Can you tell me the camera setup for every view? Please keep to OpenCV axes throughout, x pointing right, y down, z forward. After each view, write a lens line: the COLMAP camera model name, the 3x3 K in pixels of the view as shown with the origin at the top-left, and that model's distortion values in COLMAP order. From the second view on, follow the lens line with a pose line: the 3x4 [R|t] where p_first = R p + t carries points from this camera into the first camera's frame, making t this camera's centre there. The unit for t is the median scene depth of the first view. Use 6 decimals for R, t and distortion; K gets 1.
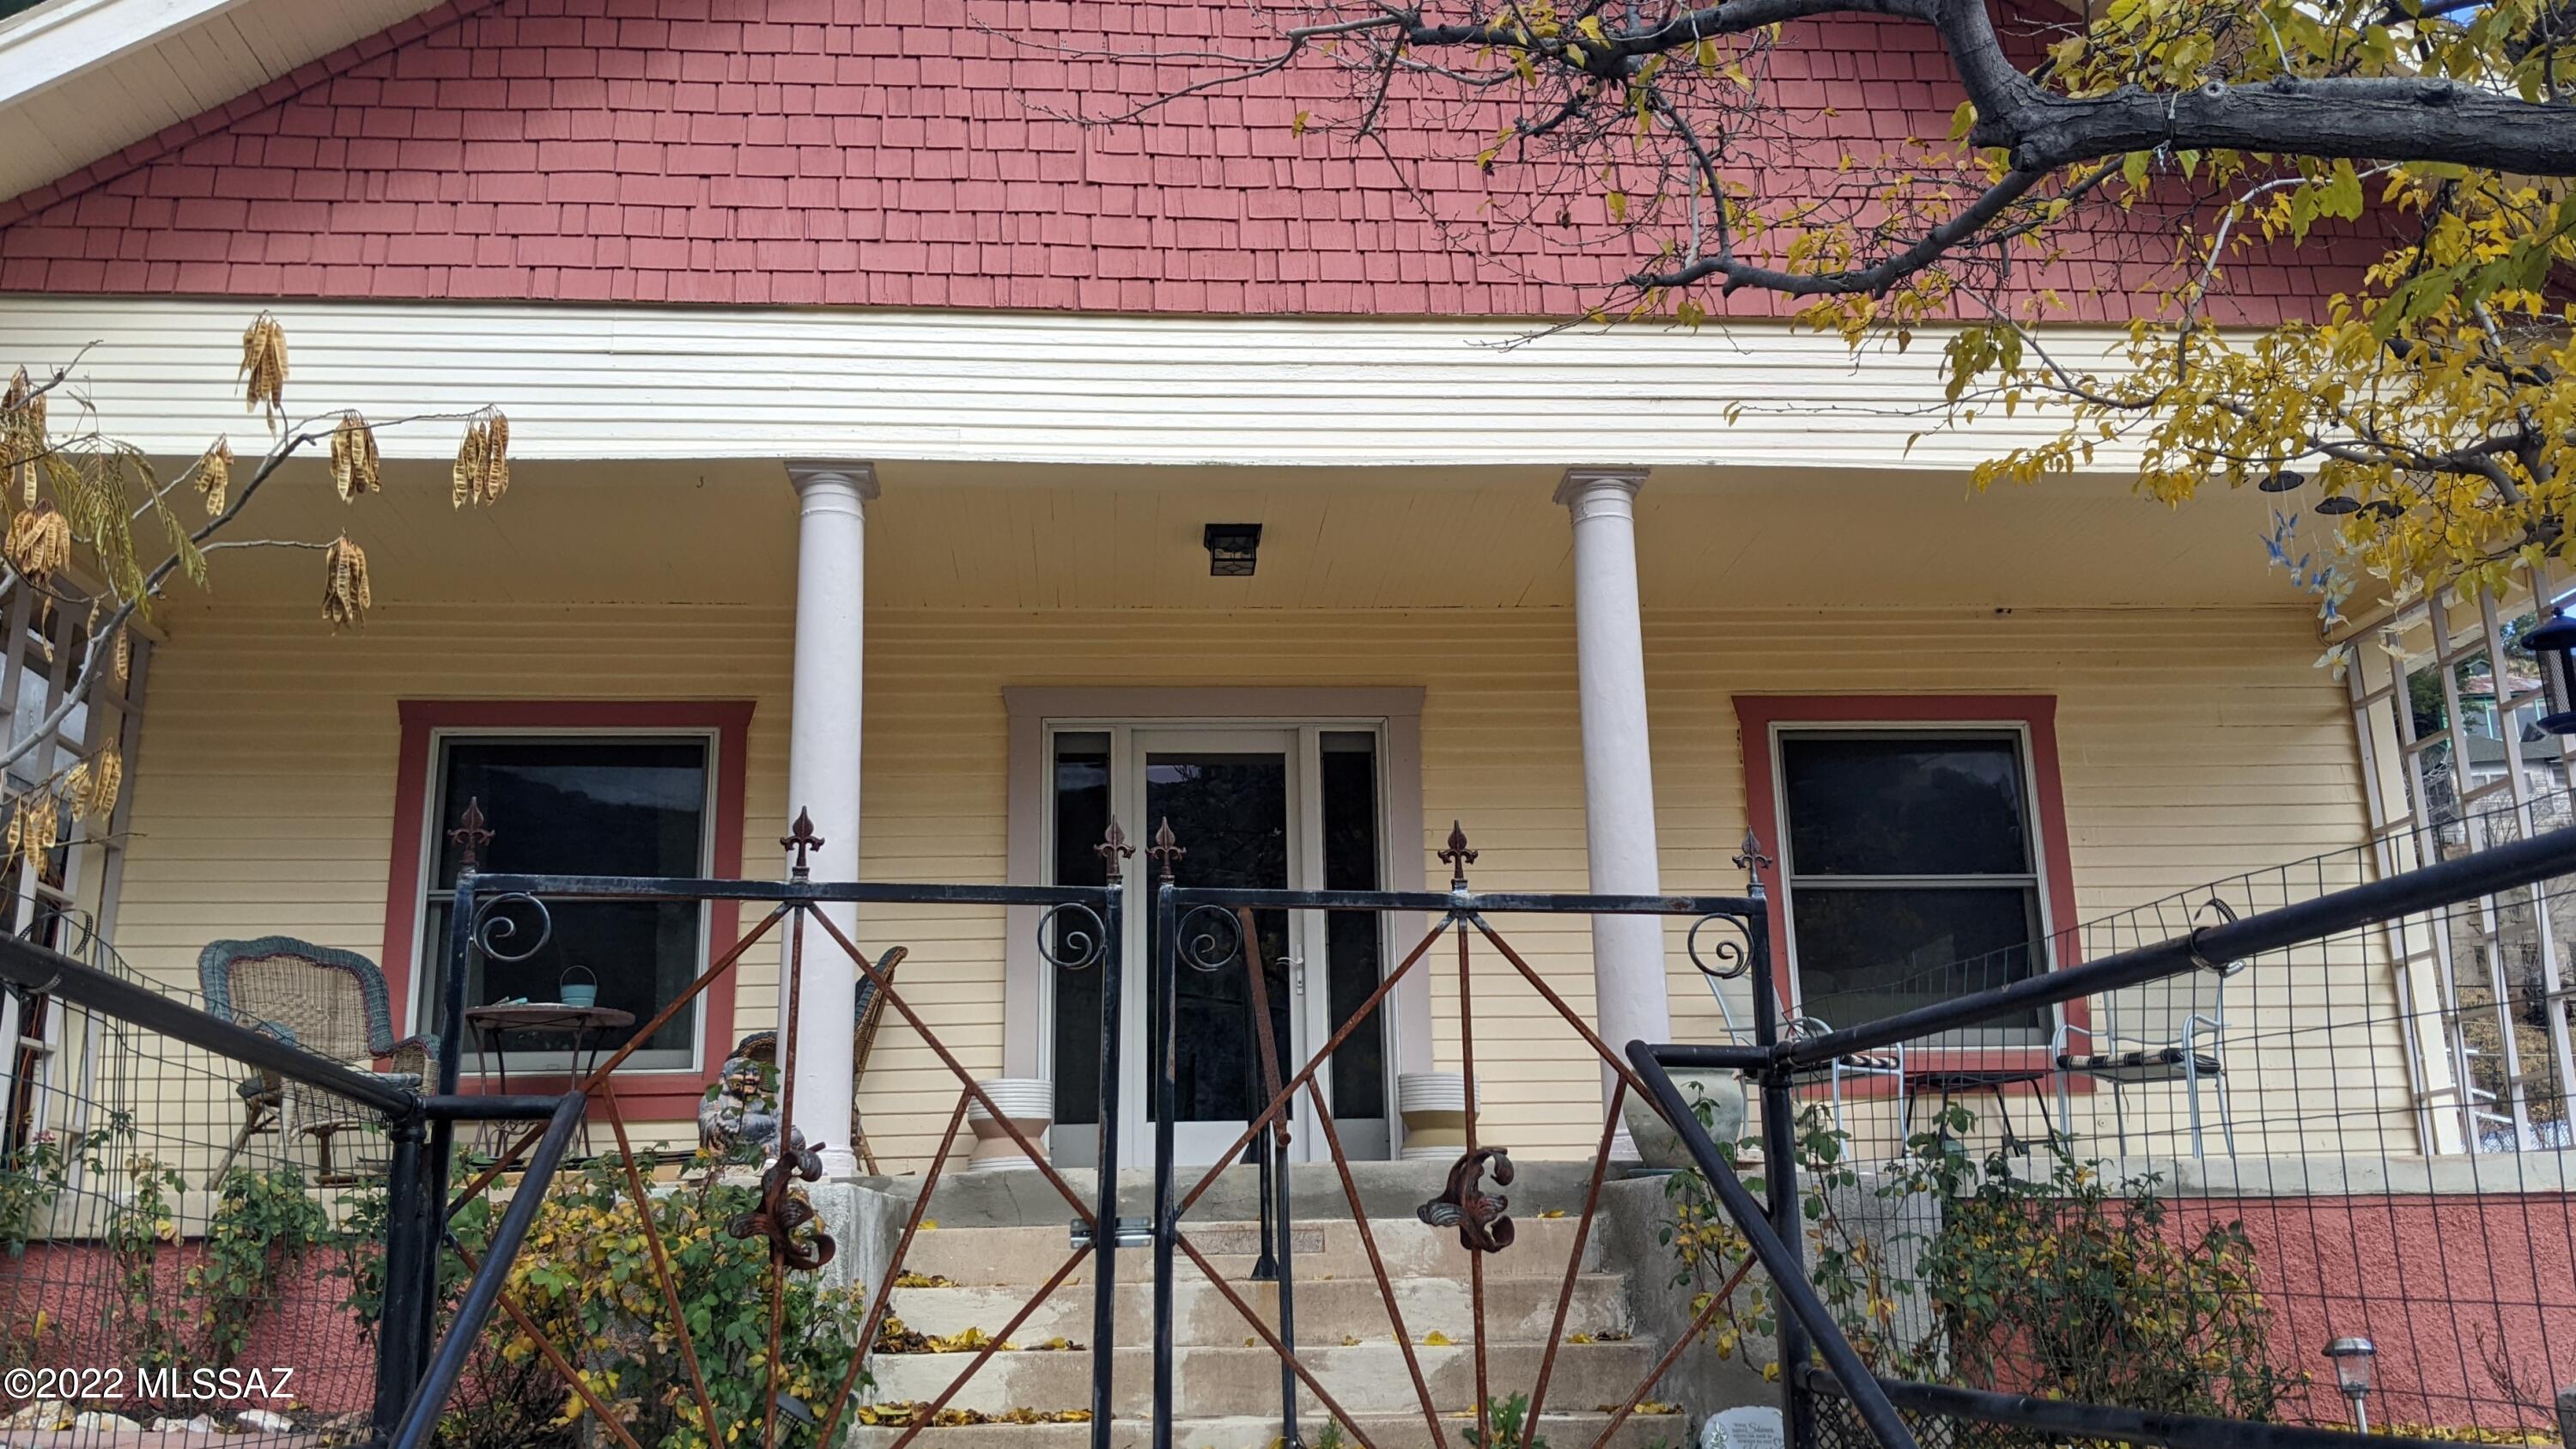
lens RADIAL K [[2129.6, 0, 1288.0], [0, 2129.6, 724.5], [0, 0, 1]] dist [0.087635, -0.170782]
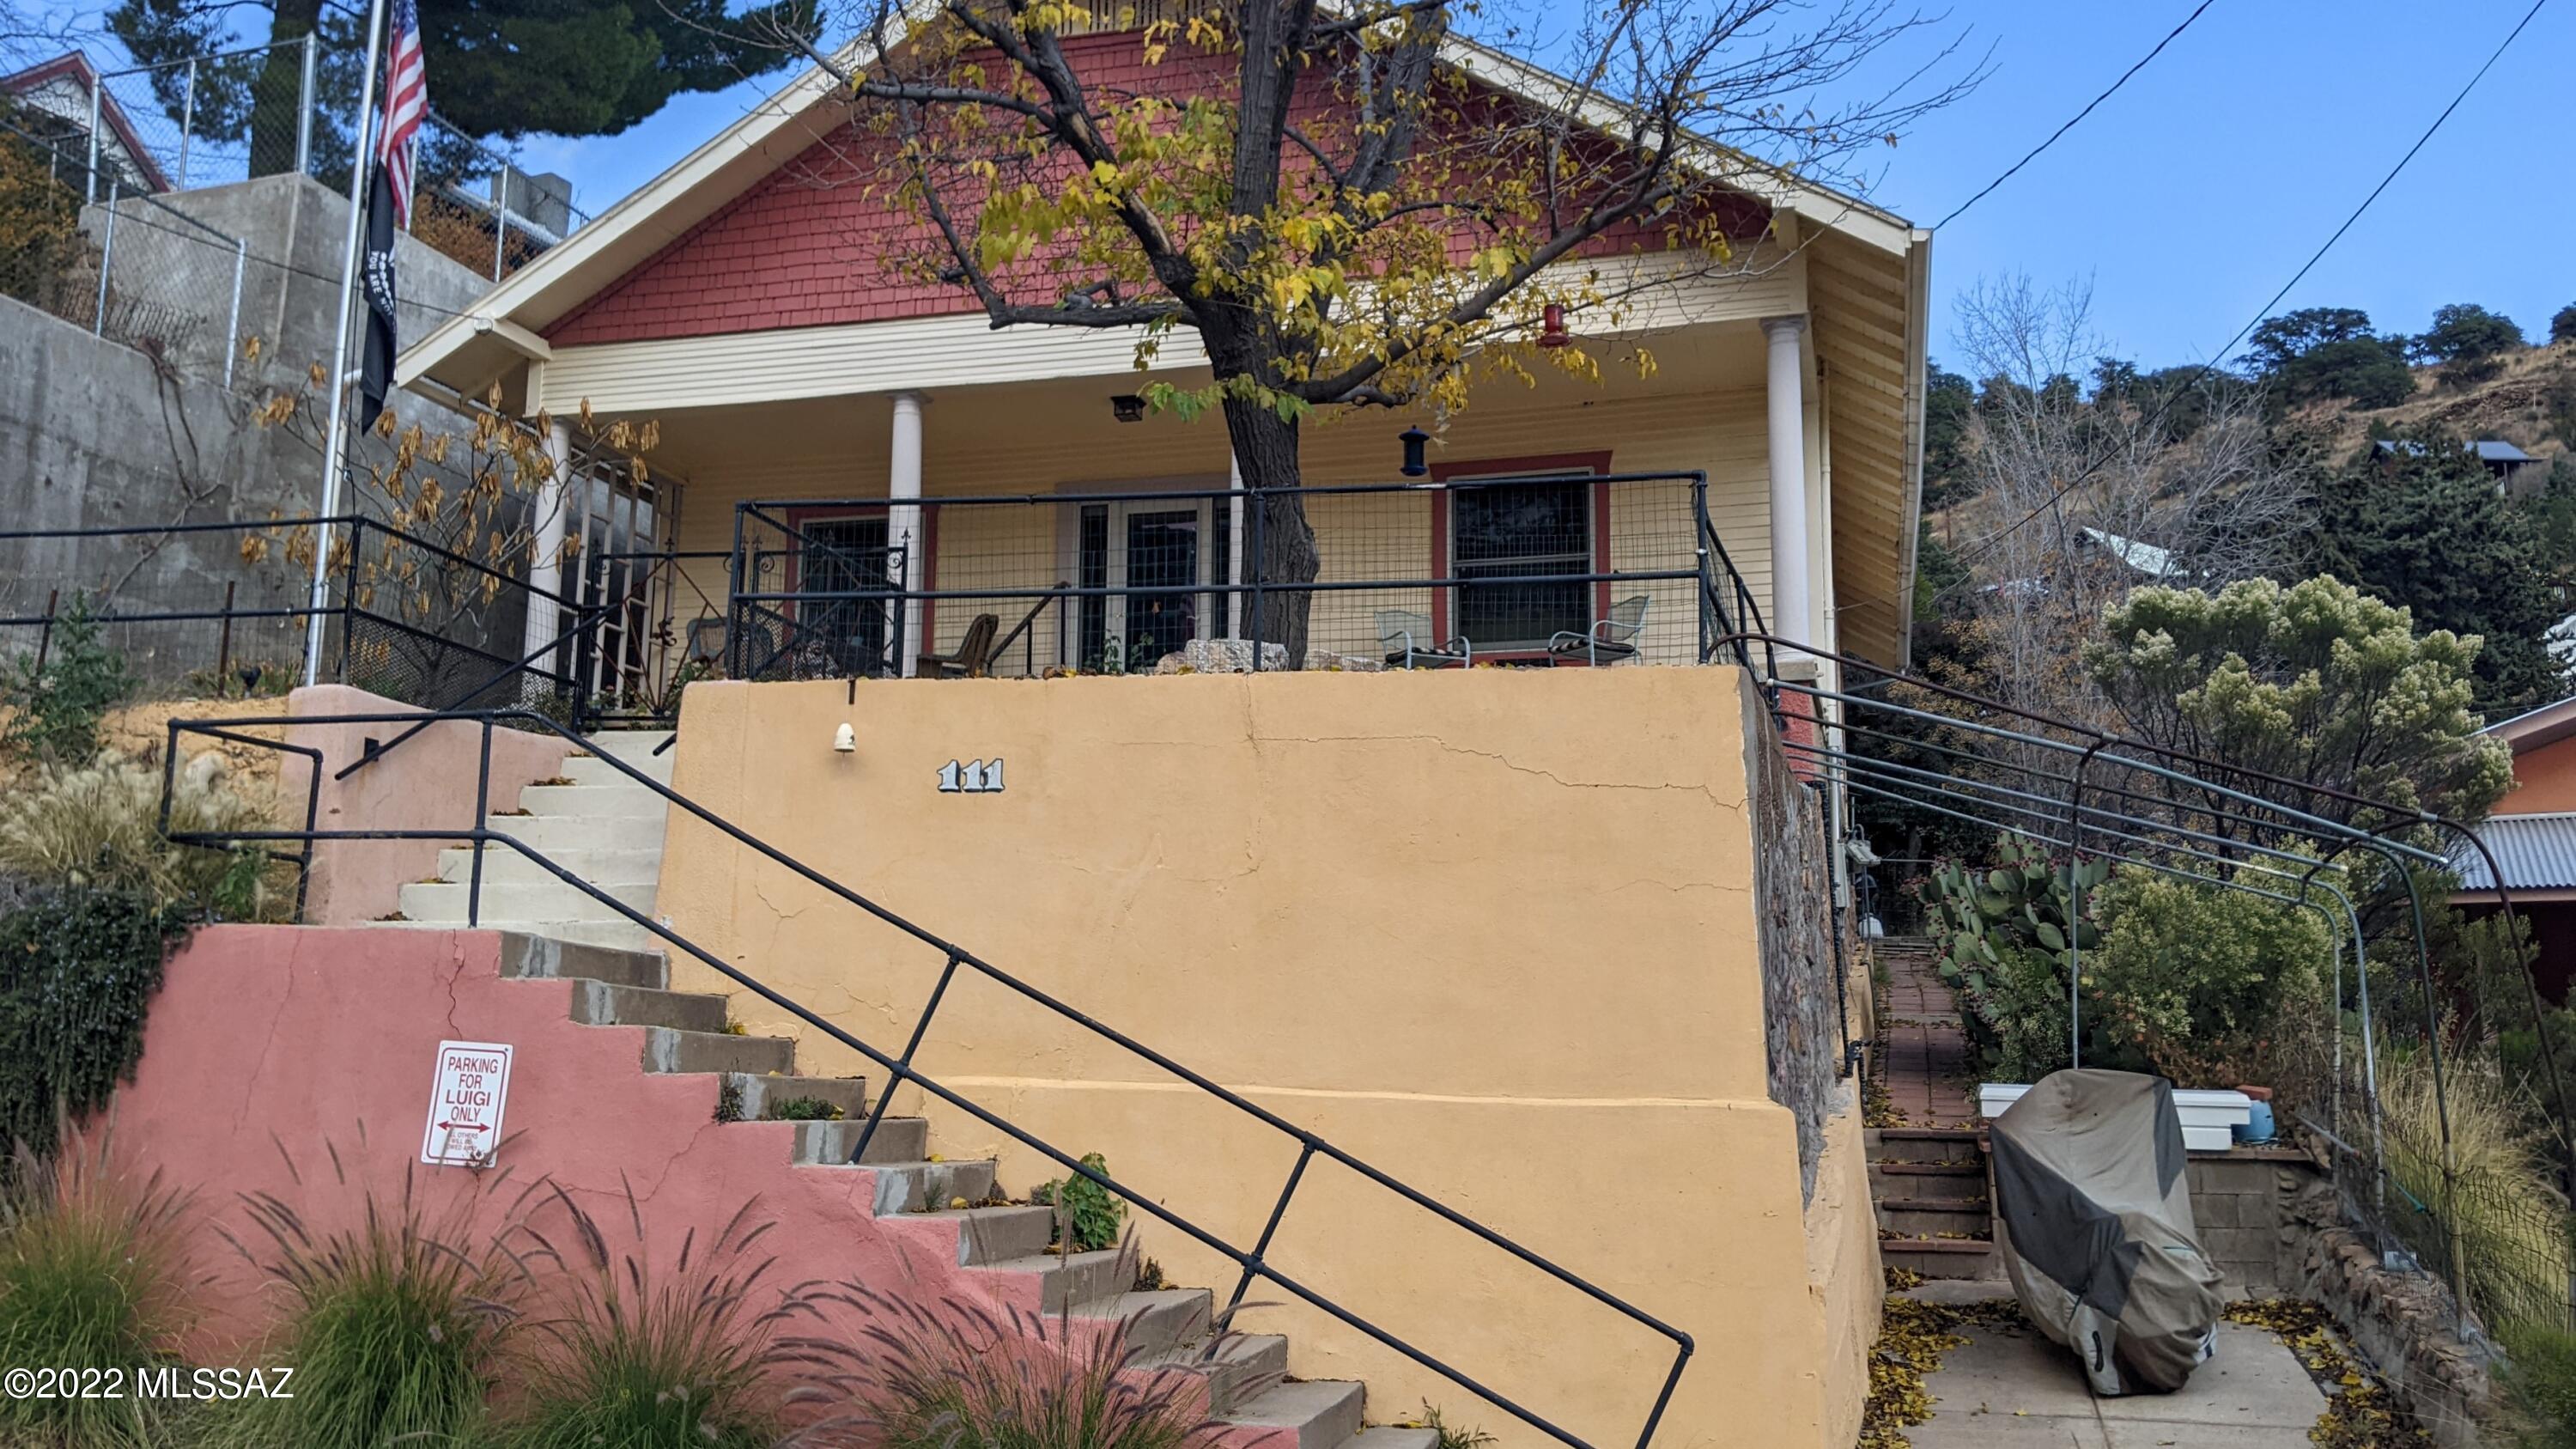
lens RADIAL K [[2133.2, 0, 1288.0], [0, 2133.2, 724.5], [0, 0, 1]] dist [0.066117, -0.153594]
pose [[0.941885, -0.023957, -0.335080, 0.867524], [0.060651, 0.993190, 0.099474, 0.023388], [0.330415, -0.114016, 0.936924, -0.948562]]
